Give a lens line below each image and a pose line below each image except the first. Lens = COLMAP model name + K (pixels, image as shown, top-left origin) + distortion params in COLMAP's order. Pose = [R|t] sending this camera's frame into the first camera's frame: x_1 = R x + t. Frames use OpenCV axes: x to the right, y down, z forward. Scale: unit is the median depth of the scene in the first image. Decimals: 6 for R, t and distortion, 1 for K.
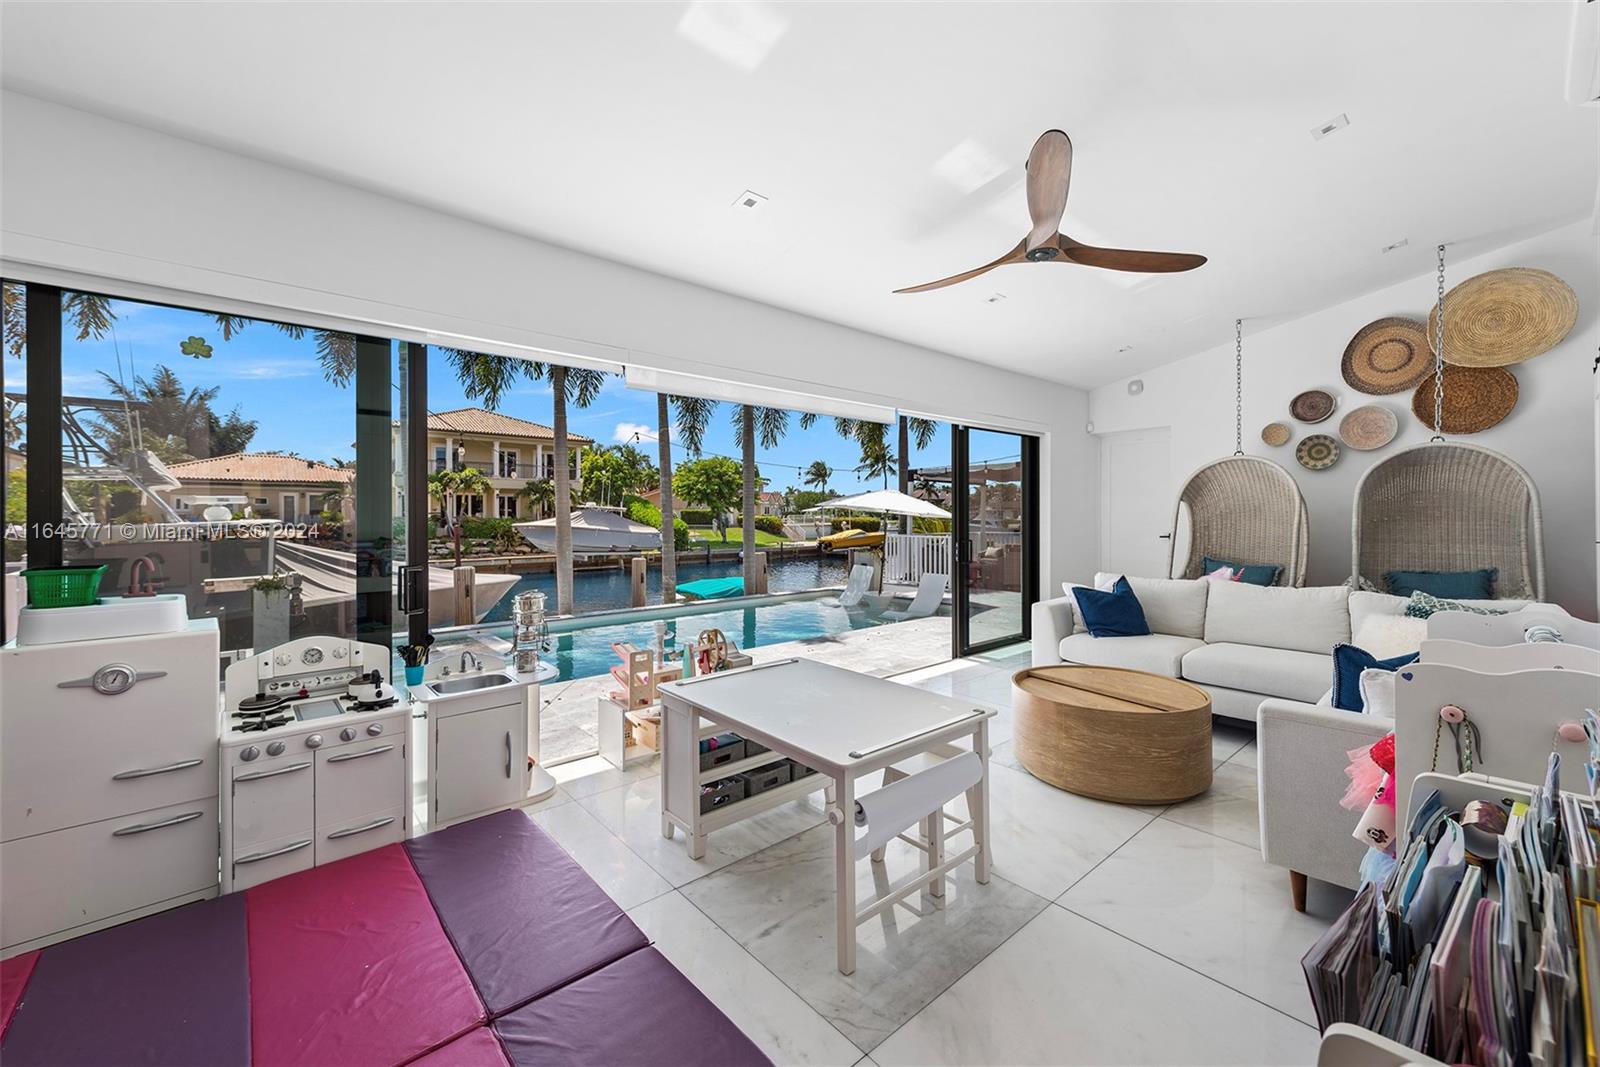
lens RADIAL K [[631.9, 0, 795.4], [0, 631.9, 502.9], [0, 0, 1]] dist [-0.001703, -0.000142]
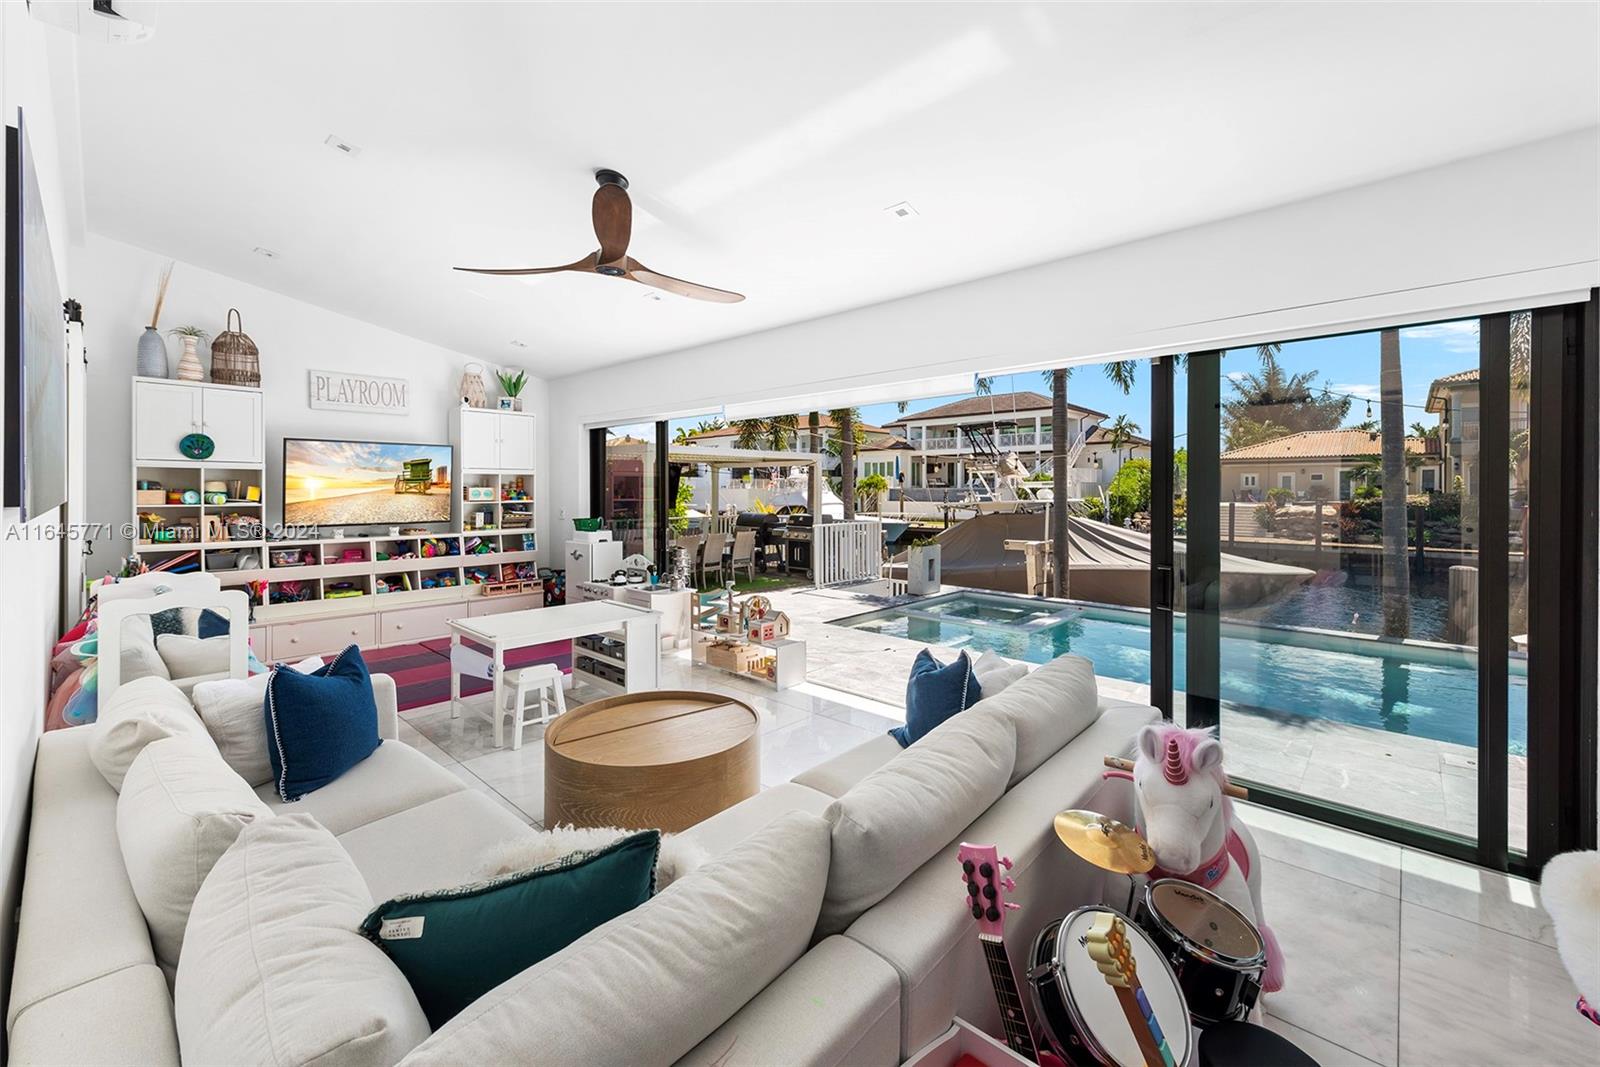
lens RADIAL K [[631.9, 0, 795.4], [0, 631.9, 502.9], [0, 0, 1]] dist [-0.001703, -0.000142]
pose [[0.096997, 0.025945, -0.994947, 0.683528], [0.014937, 0.999510, 0.027520, -0.015160], [0.995173, -0.017531, 0.096561, 0.570964]]
